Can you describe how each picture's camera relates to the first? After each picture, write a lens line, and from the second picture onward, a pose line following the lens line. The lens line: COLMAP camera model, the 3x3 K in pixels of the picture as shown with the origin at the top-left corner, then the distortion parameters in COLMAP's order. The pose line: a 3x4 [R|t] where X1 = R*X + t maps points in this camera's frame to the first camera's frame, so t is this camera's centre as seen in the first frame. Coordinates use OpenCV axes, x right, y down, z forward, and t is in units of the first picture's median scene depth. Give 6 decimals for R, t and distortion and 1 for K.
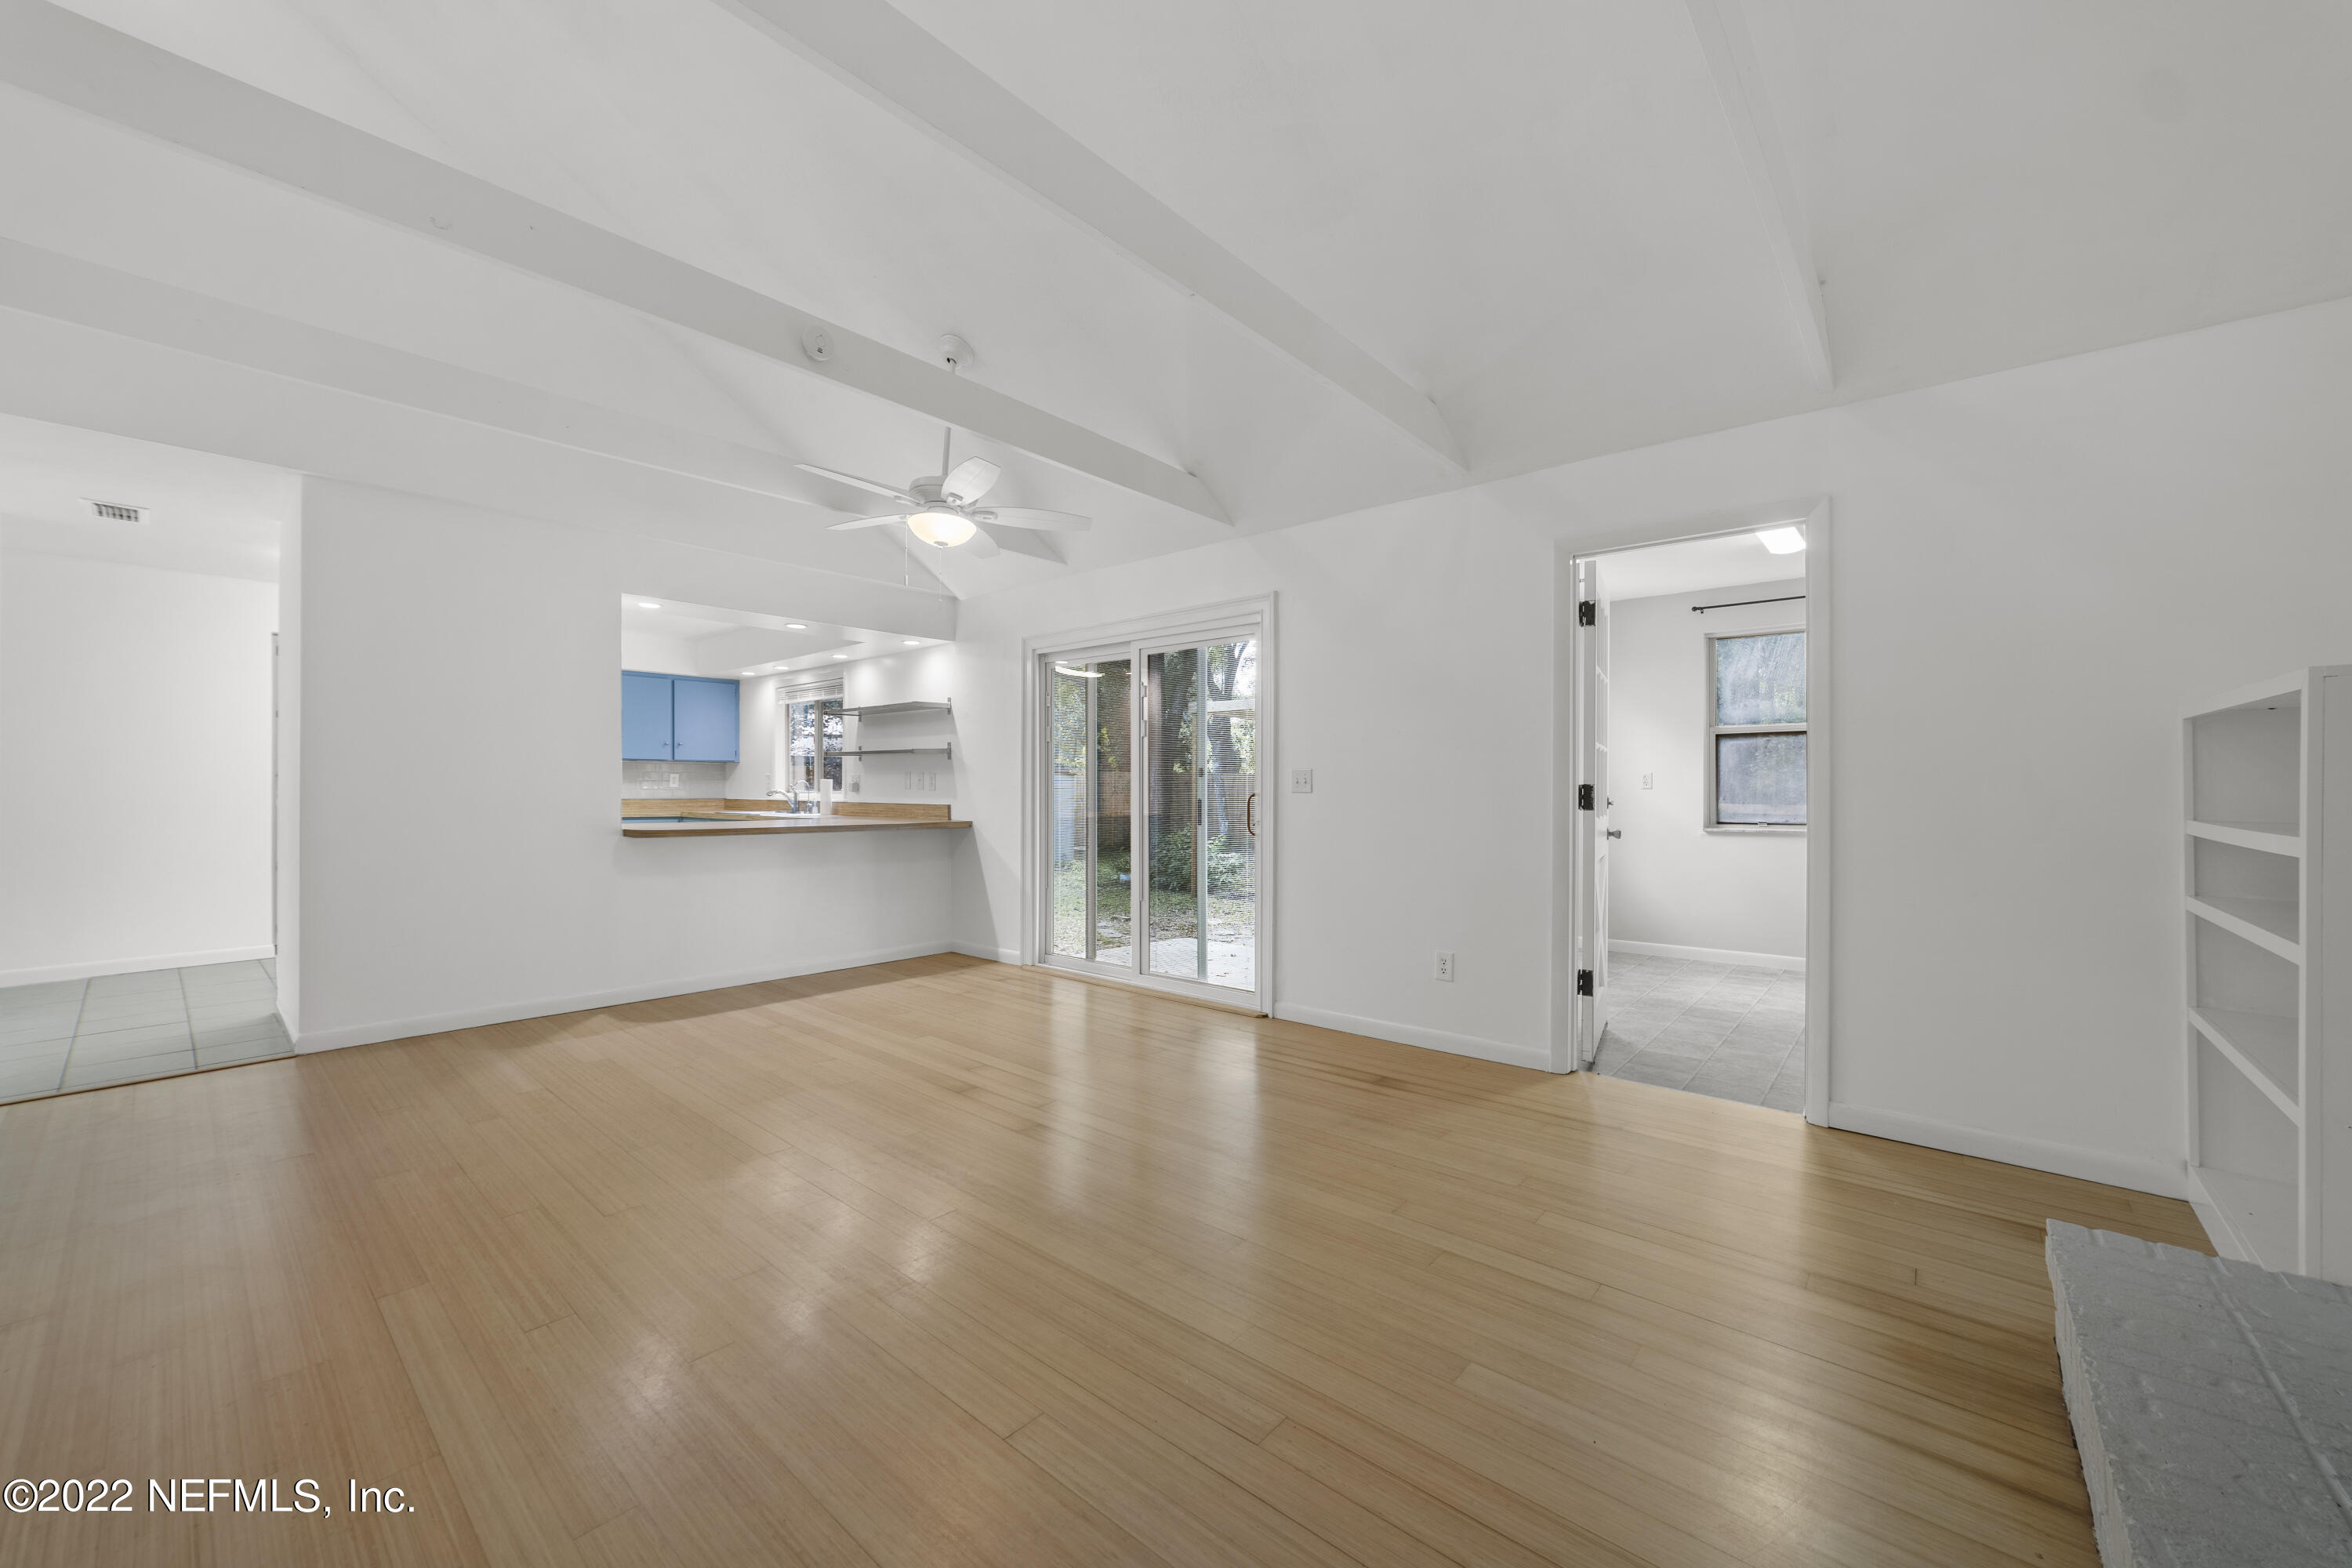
lens RADIAL K [[897.2, 0, 1166.8], [0, 897.2, 781.3], [0, 0, 1]] dist [-0.018697, 0.007110]
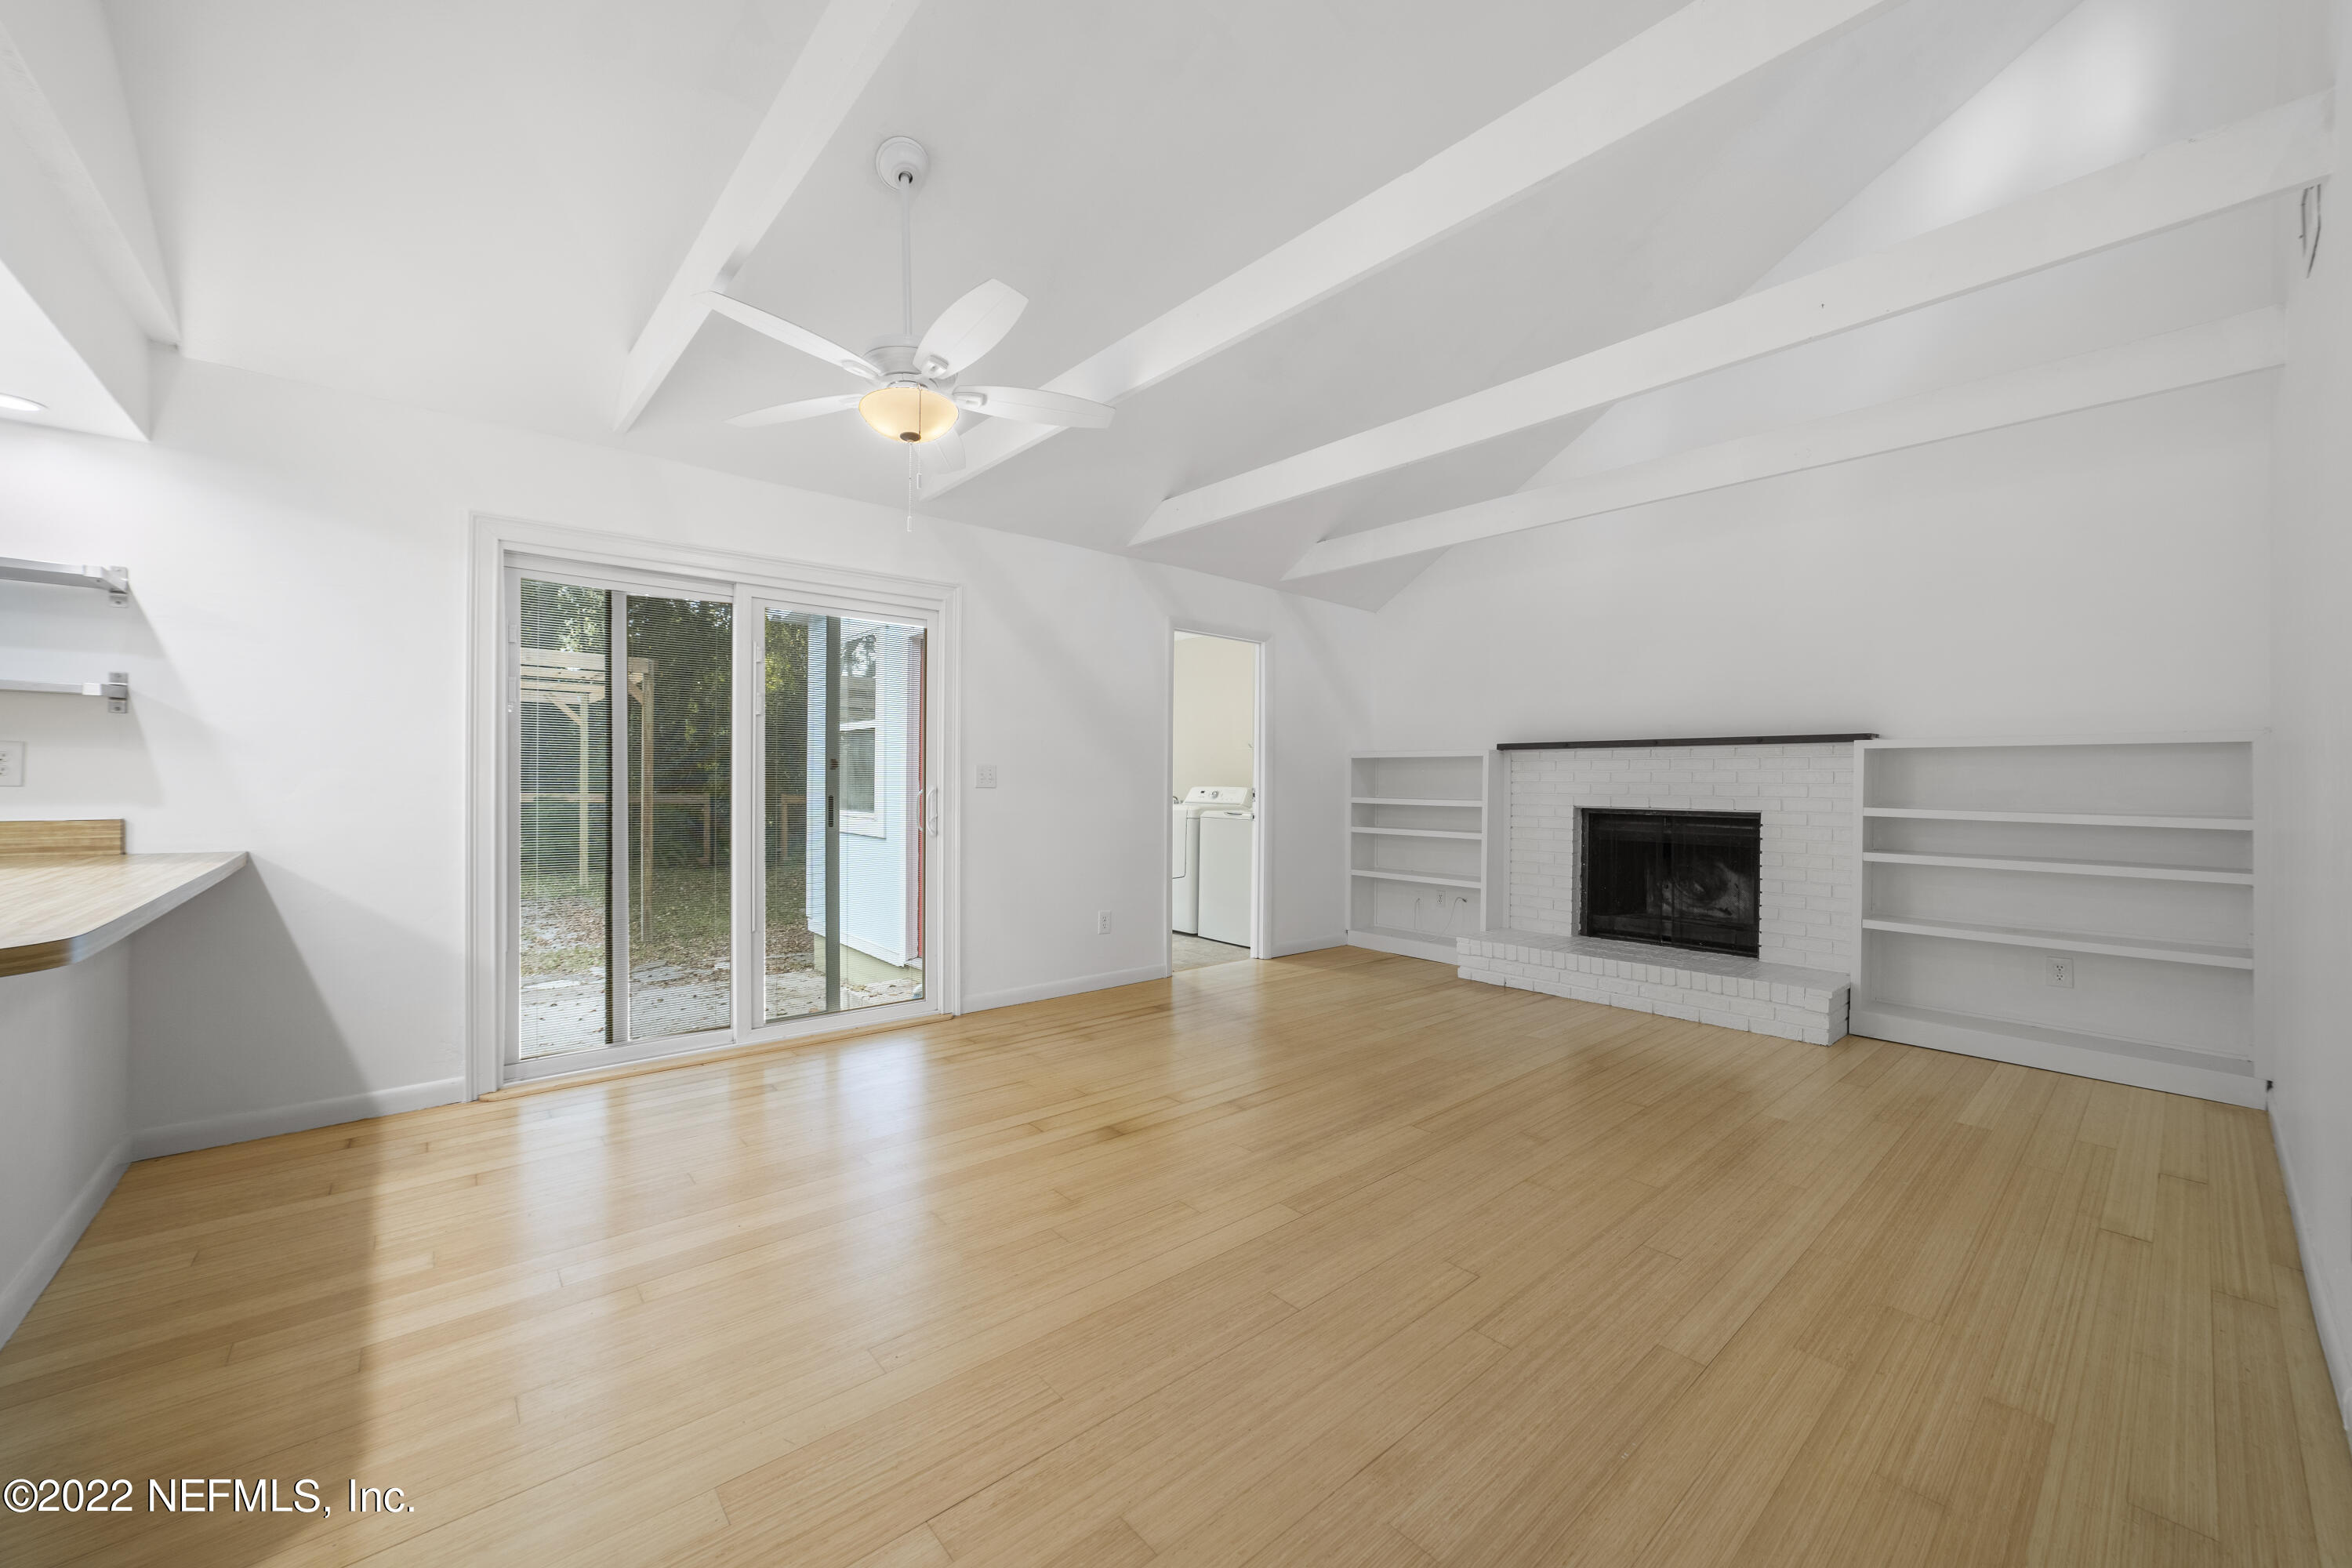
lens RADIAL K [[897.2, 0, 1166.8], [0, 897.2, 781.3], [0, 0, 1]] dist [-0.018697, 0.007110]
pose [[0.139943, -0.000664, 0.990159, -0.648215], [-0.014527, 0.999891, 0.002724, -0.000487], [-0.990053, -0.014766, 0.139918, 0.496964]]
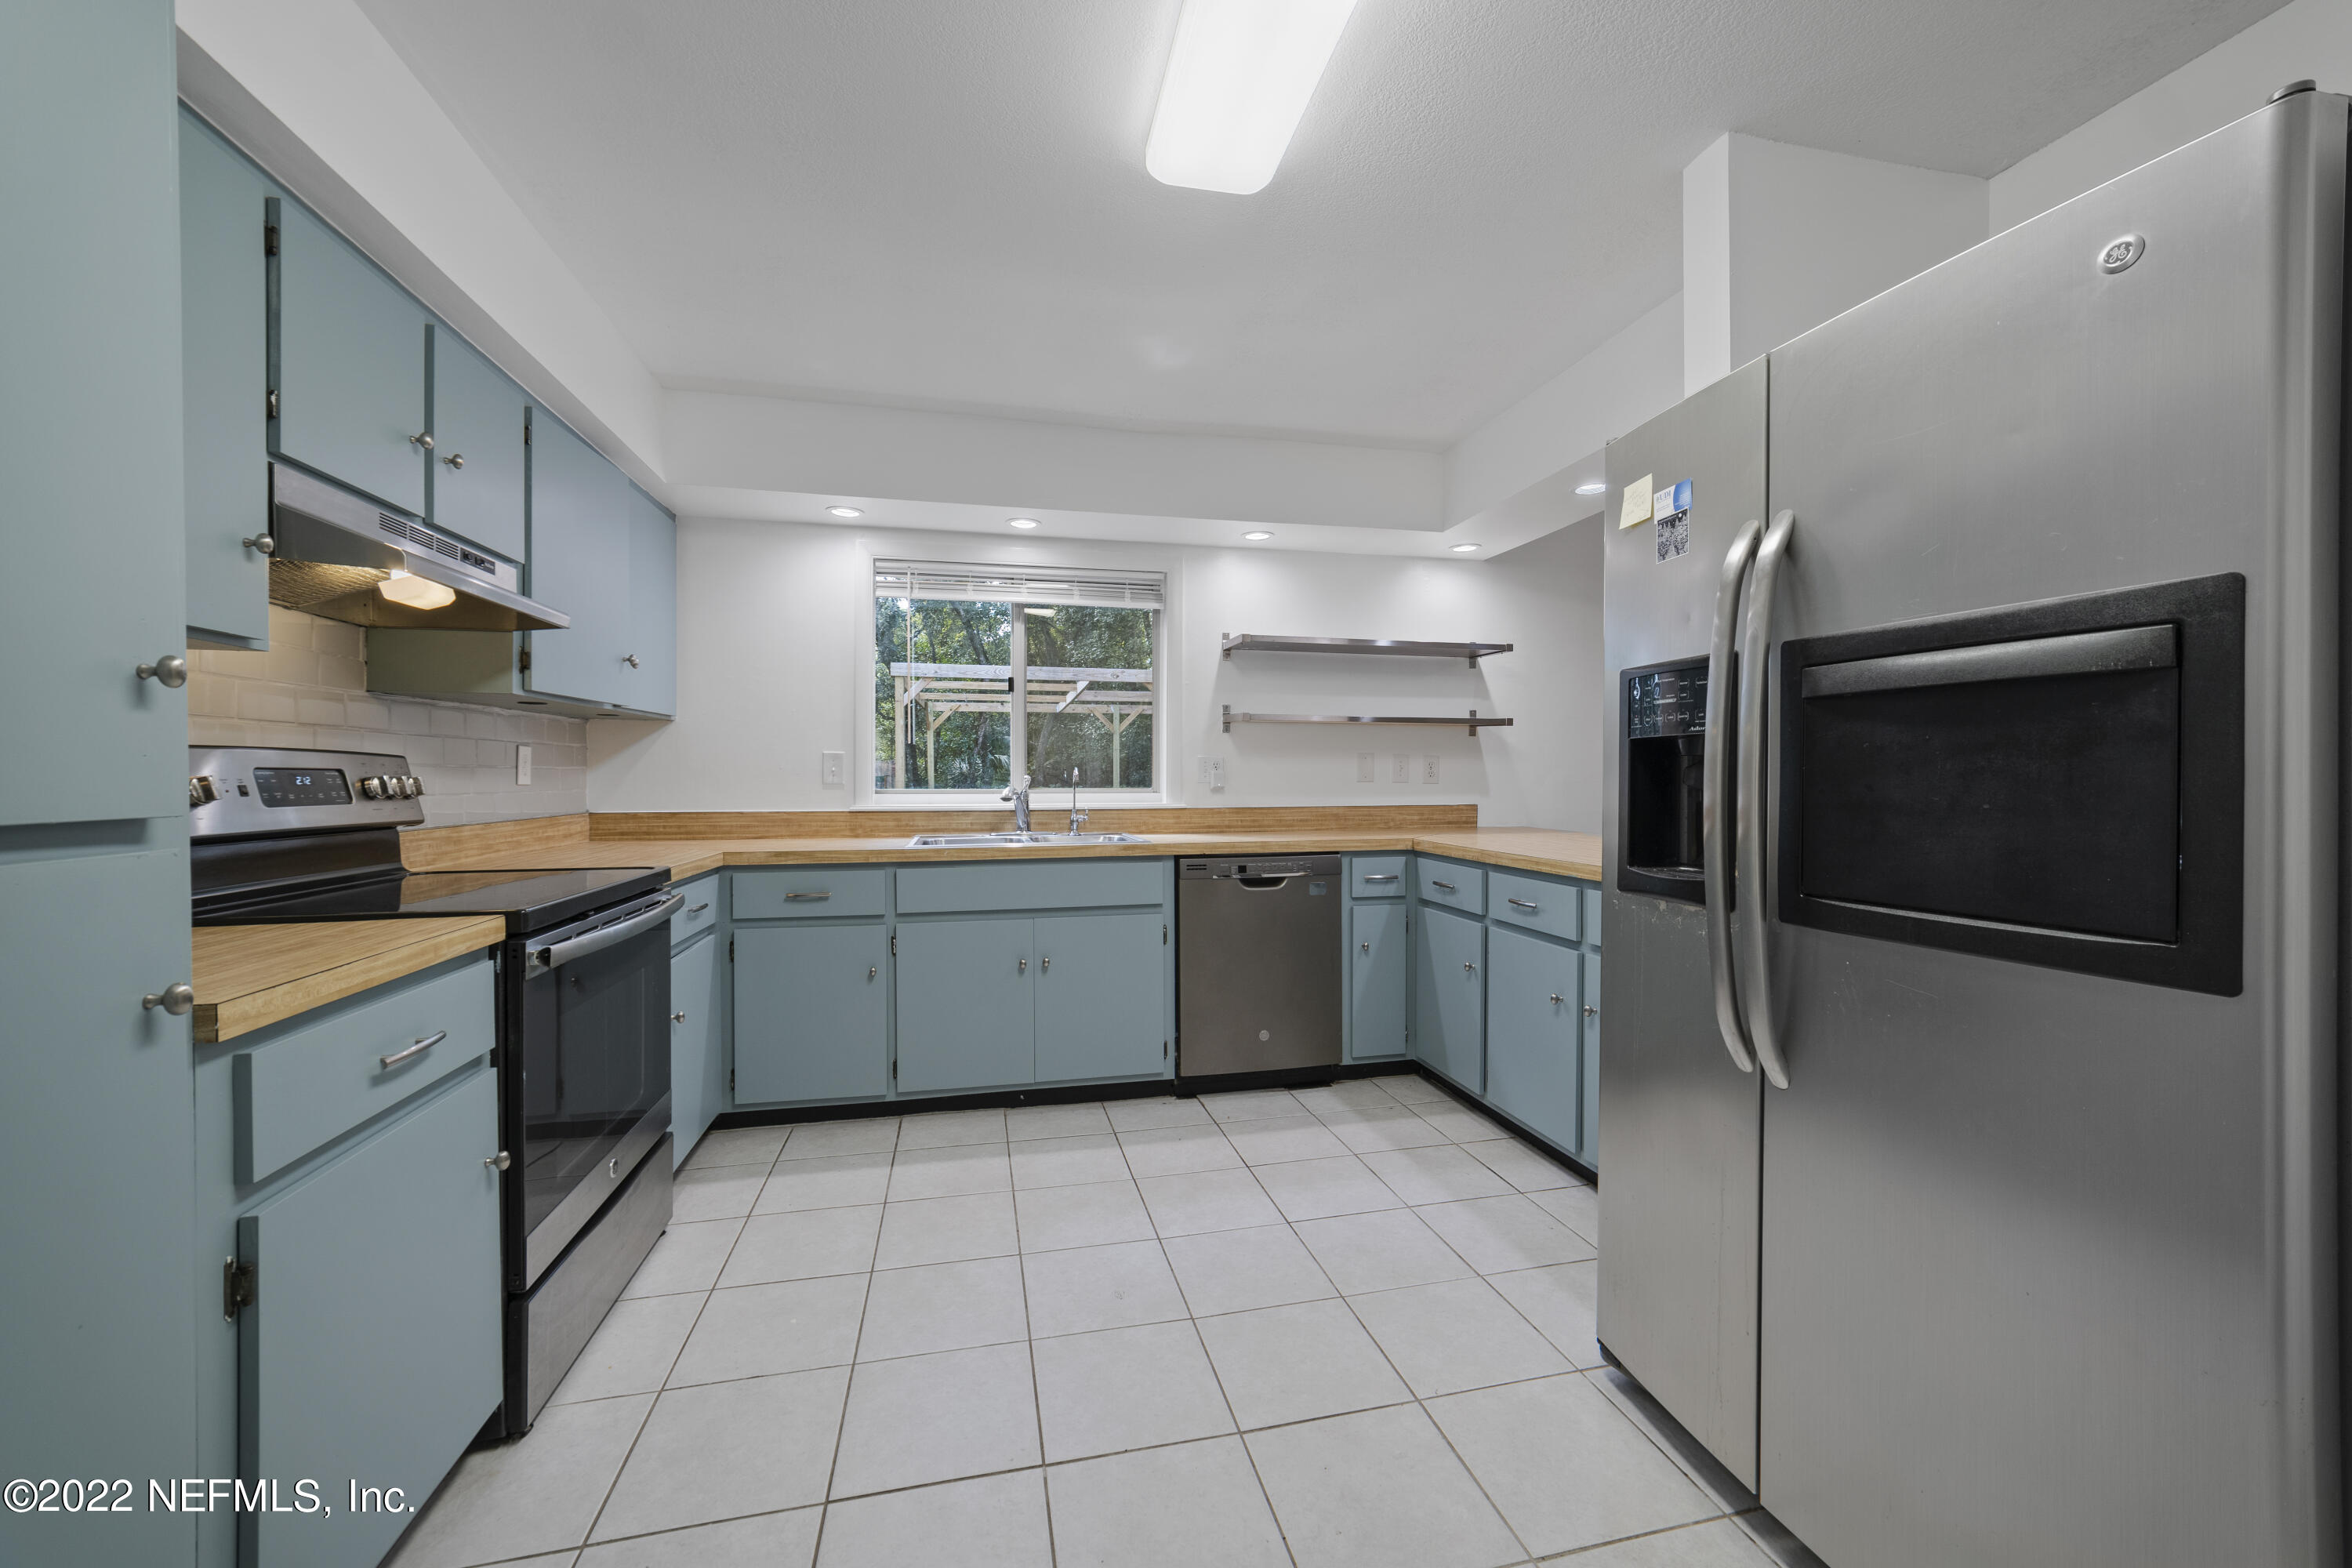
lens RADIAL K [[877.1, 0, 1164.5], [0, 877.1, 781.1], [0, 0, 1]] dist [-0.014759, 0.000116]
pose [[0.594021, -0.010362, 0.804383, -0.990074], [-0.000526, 0.999912, 0.013269, 0.000360], [-0.804449, -0.008305, 0.593963, 0.880660]]
